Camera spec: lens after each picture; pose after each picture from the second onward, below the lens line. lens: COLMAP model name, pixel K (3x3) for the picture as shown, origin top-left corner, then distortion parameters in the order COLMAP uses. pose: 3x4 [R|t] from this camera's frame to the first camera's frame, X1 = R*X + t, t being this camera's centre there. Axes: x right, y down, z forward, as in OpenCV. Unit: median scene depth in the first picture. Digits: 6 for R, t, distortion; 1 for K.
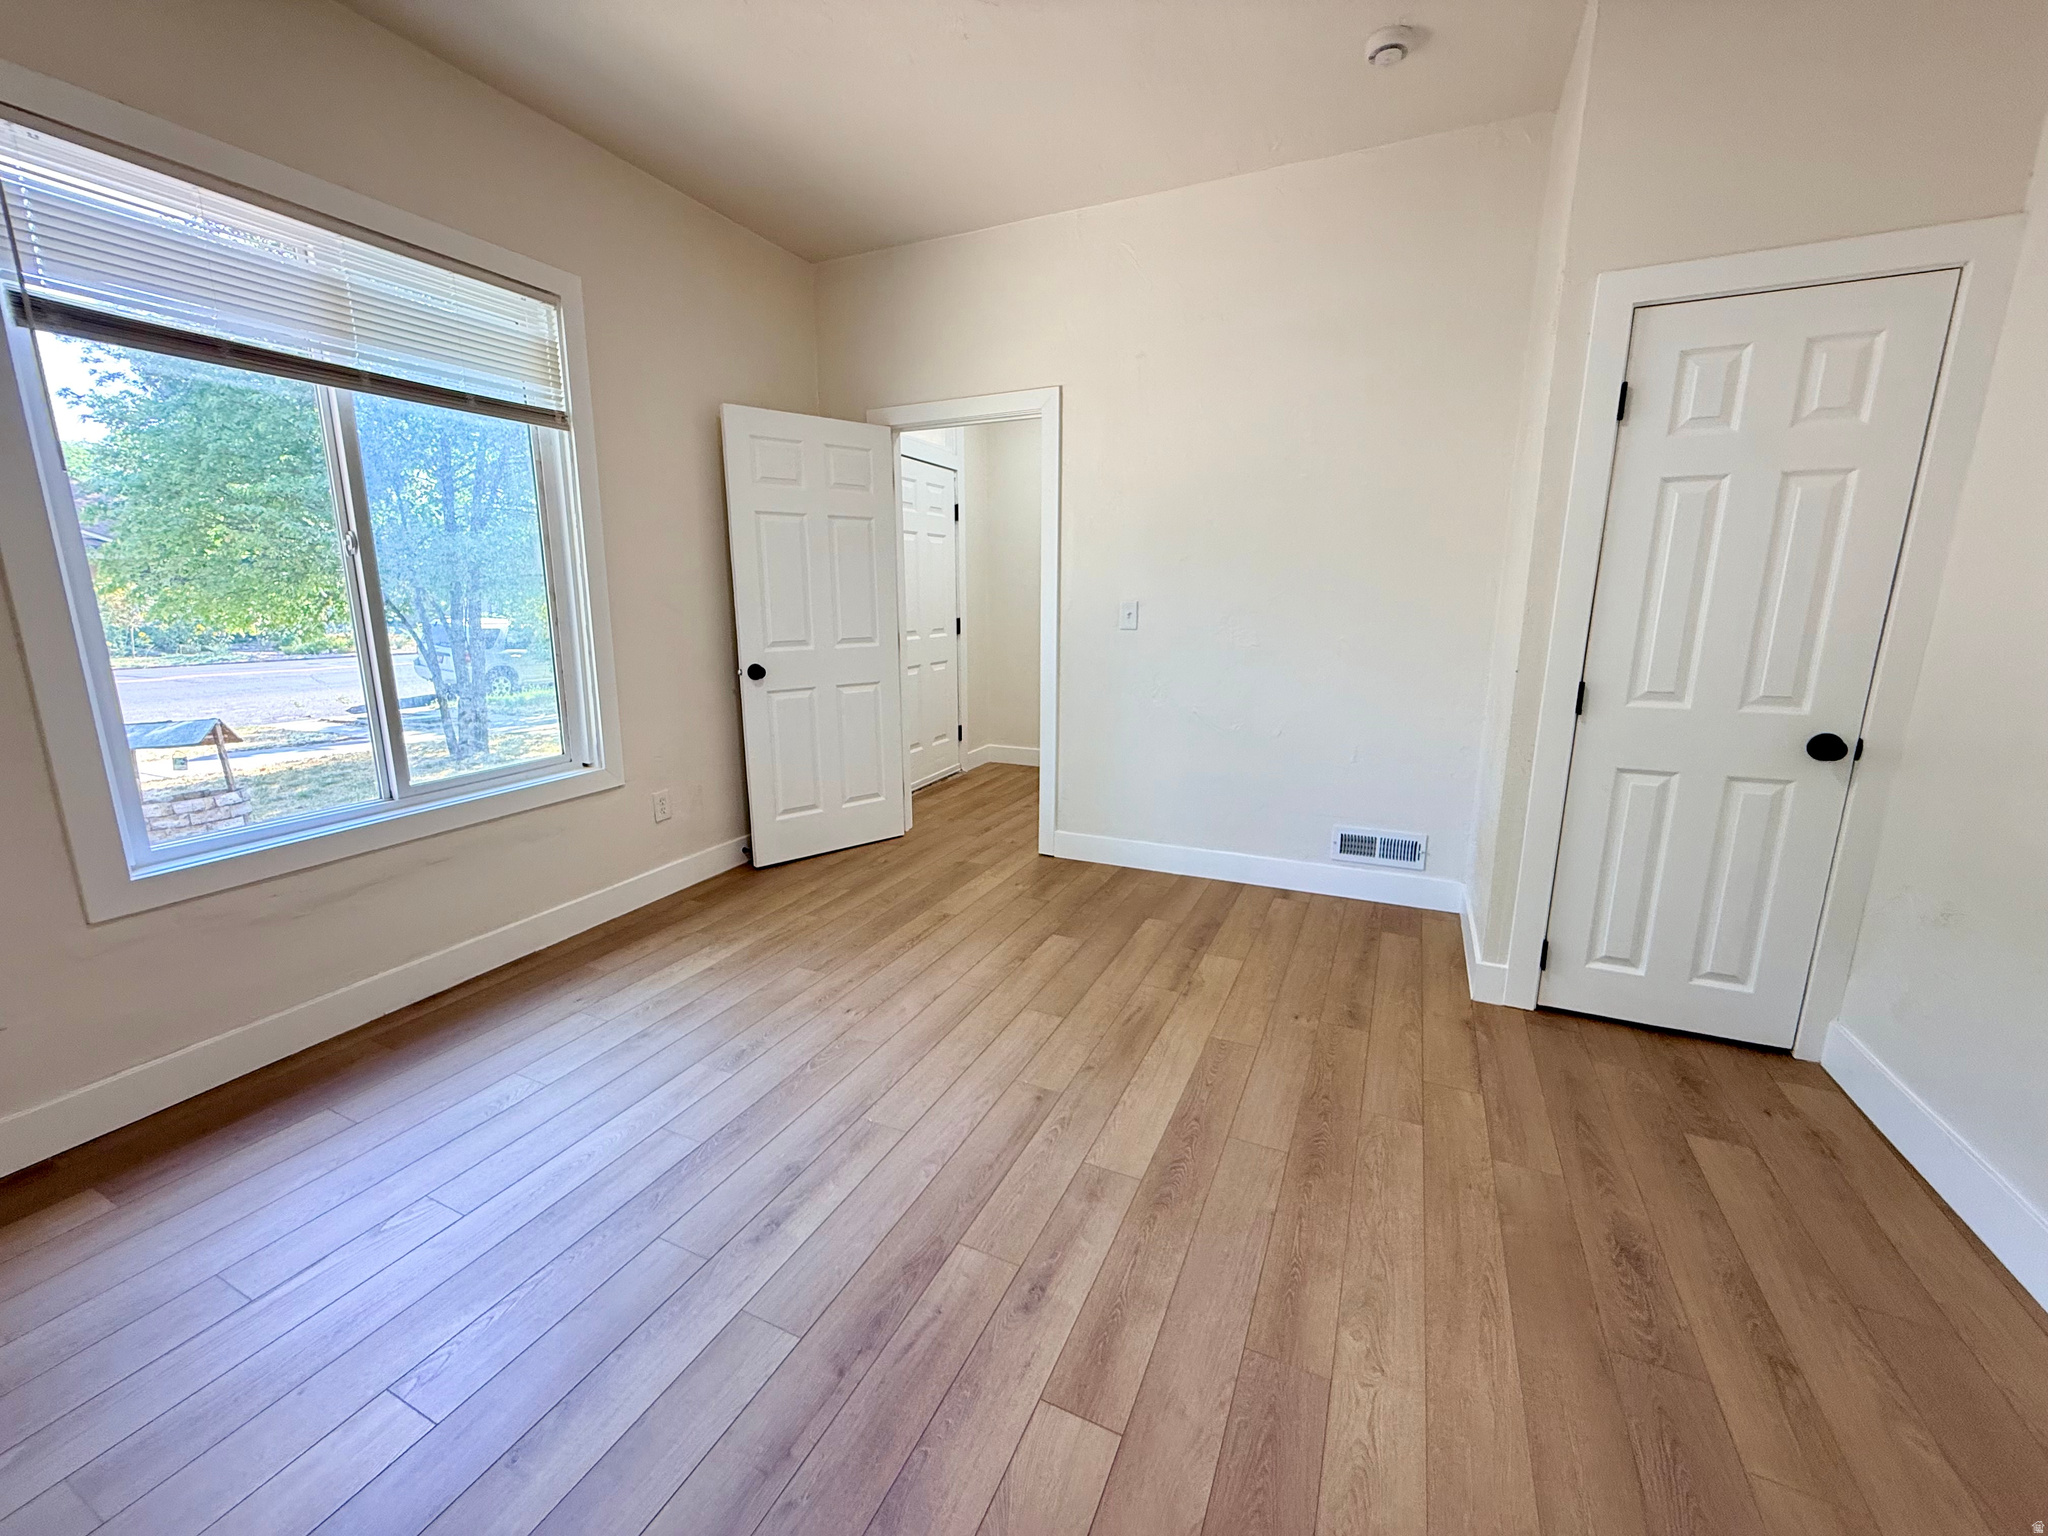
lens RADIAL K [[818.8, 0, 1014.2], [0, 818.8, 765.6], [0, 0, 1]] dist [-0.000445, 0.000375]
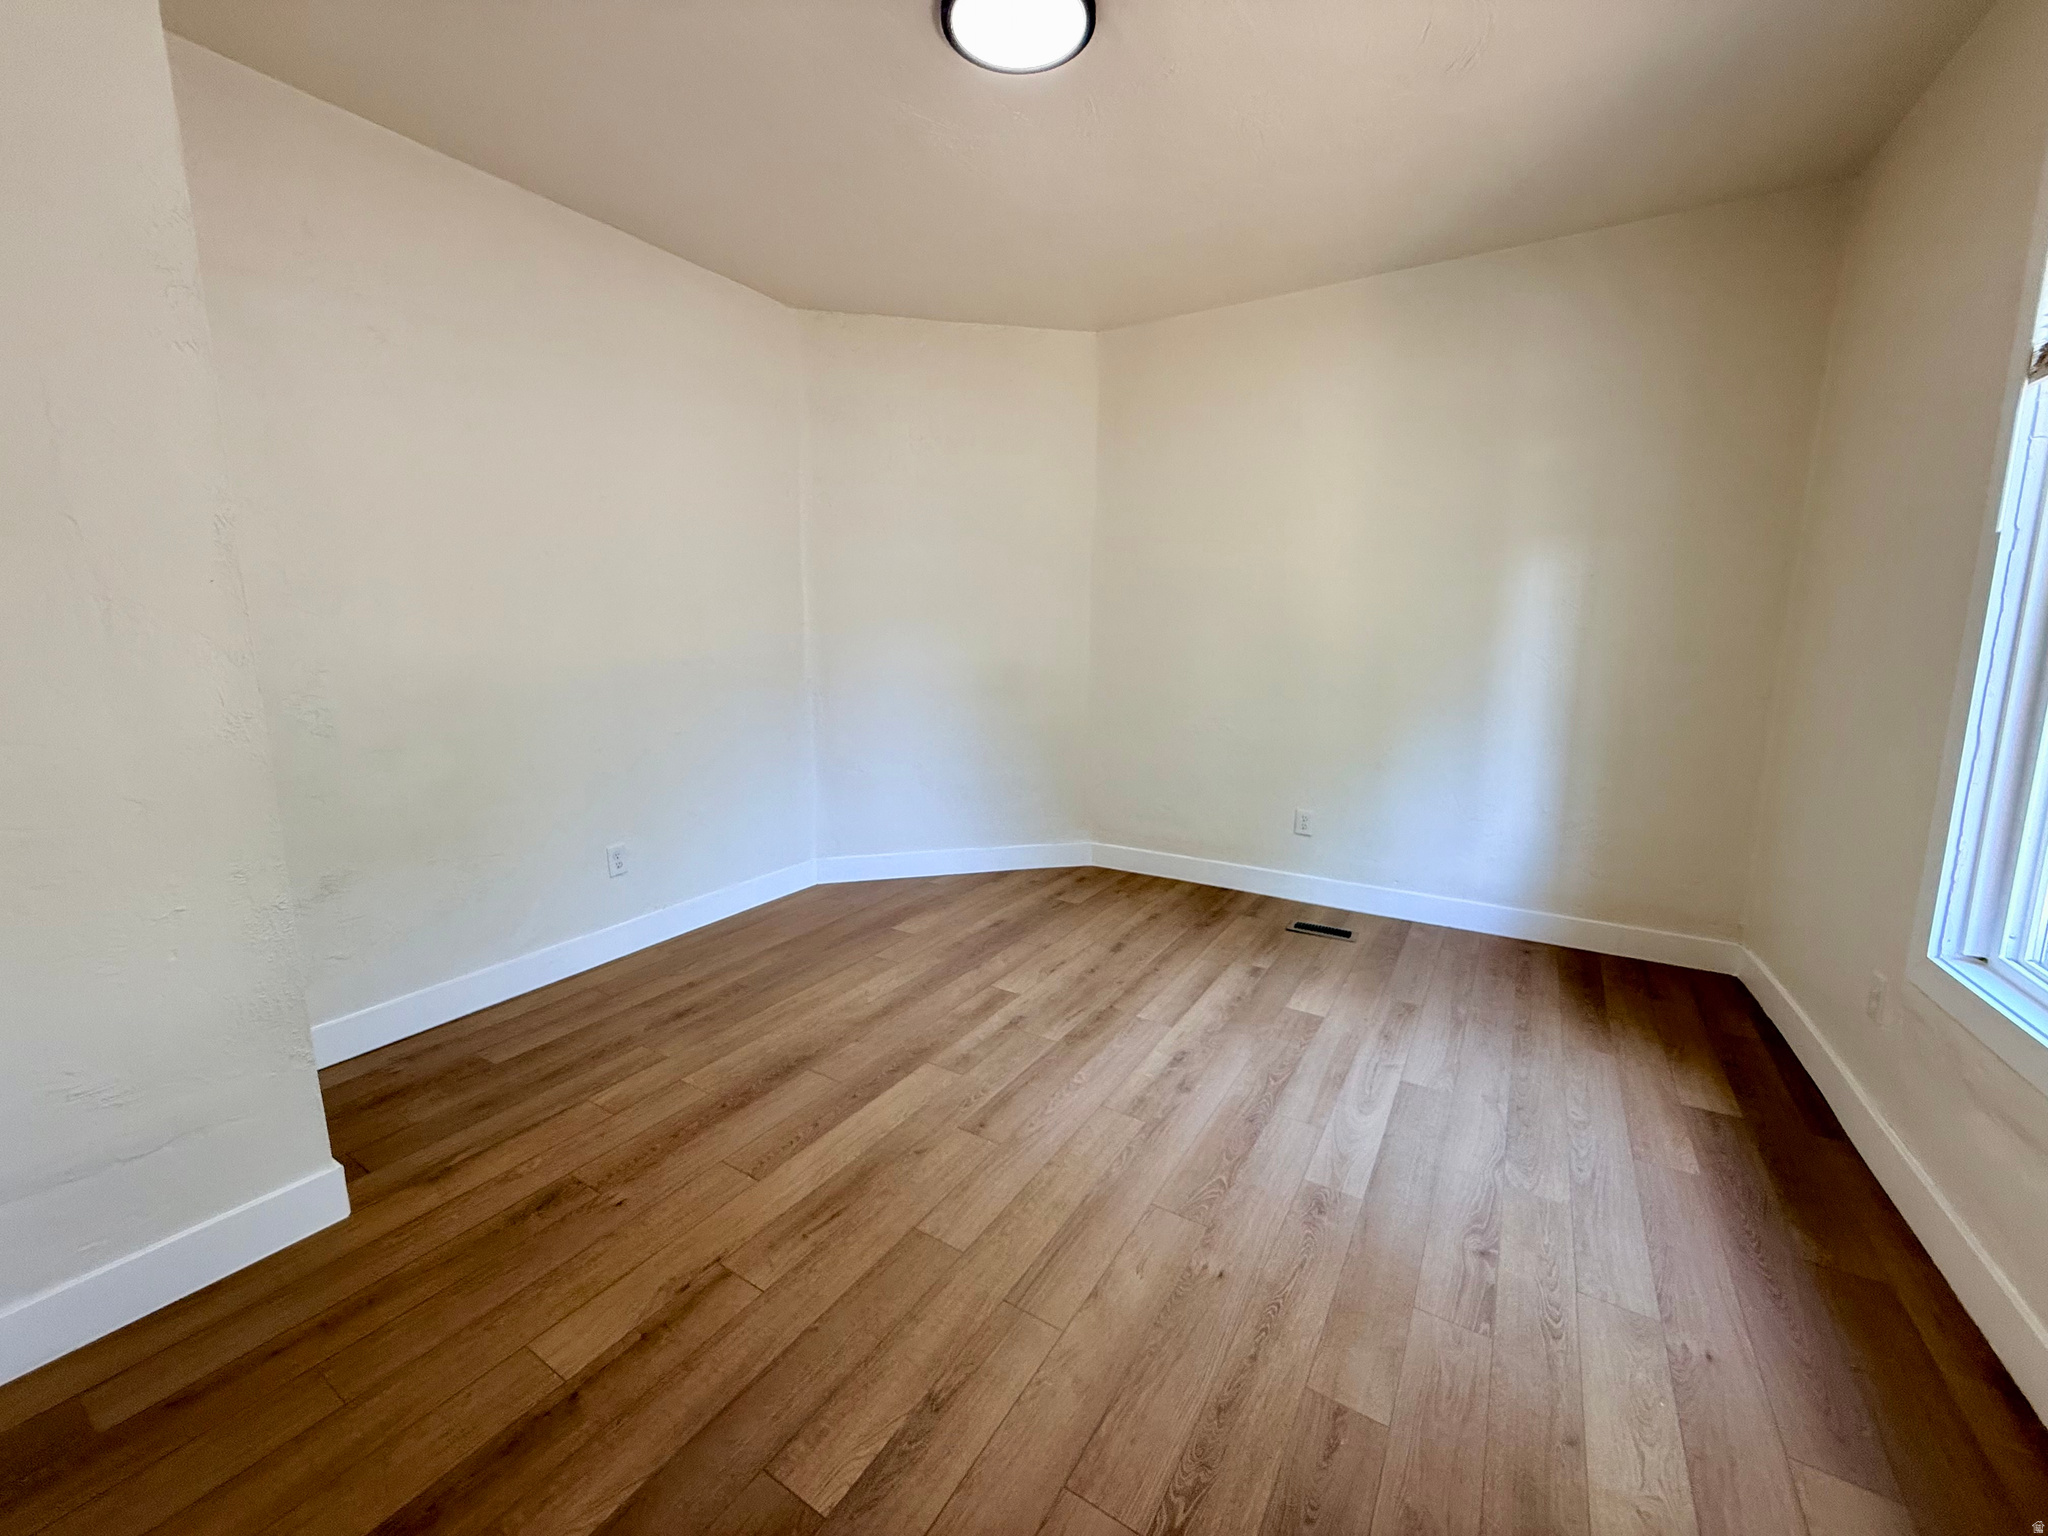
lens RADIAL K [[818.8, 0, 1014.2], [0, 818.8, 765.6], [0, 0, 1]] dist [-0.000445, 0.000375]
pose [[-0.993484, -0.017695, 0.112588, -0.129231], [0.025130, 0.929546, 0.367850, -0.438661], [-0.111165, 0.368282, -0.923044, 1.904599]]
